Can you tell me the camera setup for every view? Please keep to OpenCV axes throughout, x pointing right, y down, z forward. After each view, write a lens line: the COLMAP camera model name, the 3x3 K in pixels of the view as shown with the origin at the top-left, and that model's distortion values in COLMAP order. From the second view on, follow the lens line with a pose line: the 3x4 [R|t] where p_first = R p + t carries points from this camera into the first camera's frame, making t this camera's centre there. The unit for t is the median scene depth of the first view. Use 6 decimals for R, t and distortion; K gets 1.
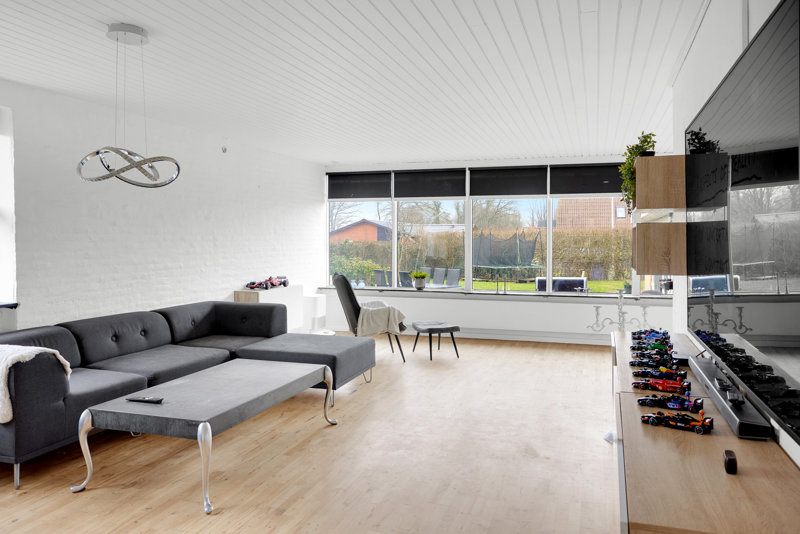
lens RADIAL K [[609.3, 0, 400.0], [0, 609.3, 267.0], [0, 0, 1]] dist [-0.011668, -0.003351]
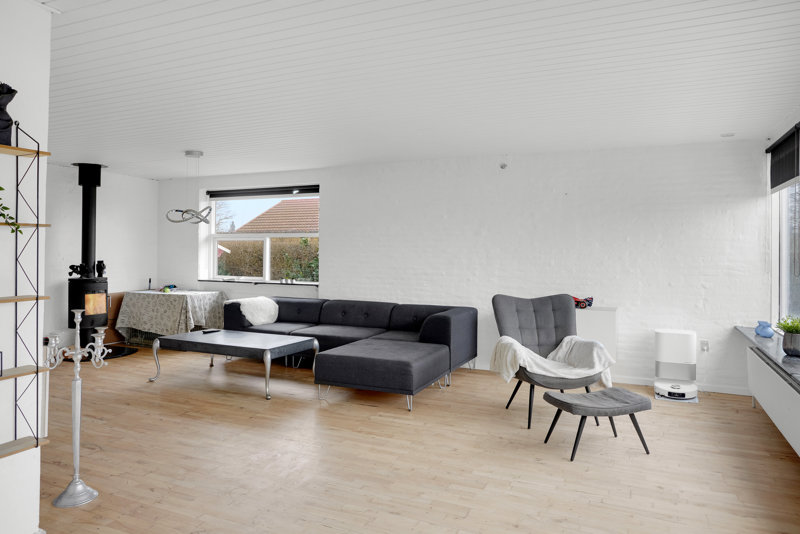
lens RADIAL K [[609.3, 0, 400.0], [0, 609.3, 267.0], [0, 0, 1]] dist [-0.011668, -0.003351]
pose [[-0.097871, 0.028511, -0.994791, 0.847466], [-0.055238, 0.997893, 0.034034, -0.050694], [0.993665, 0.058282, -0.096090, 1.031456]]
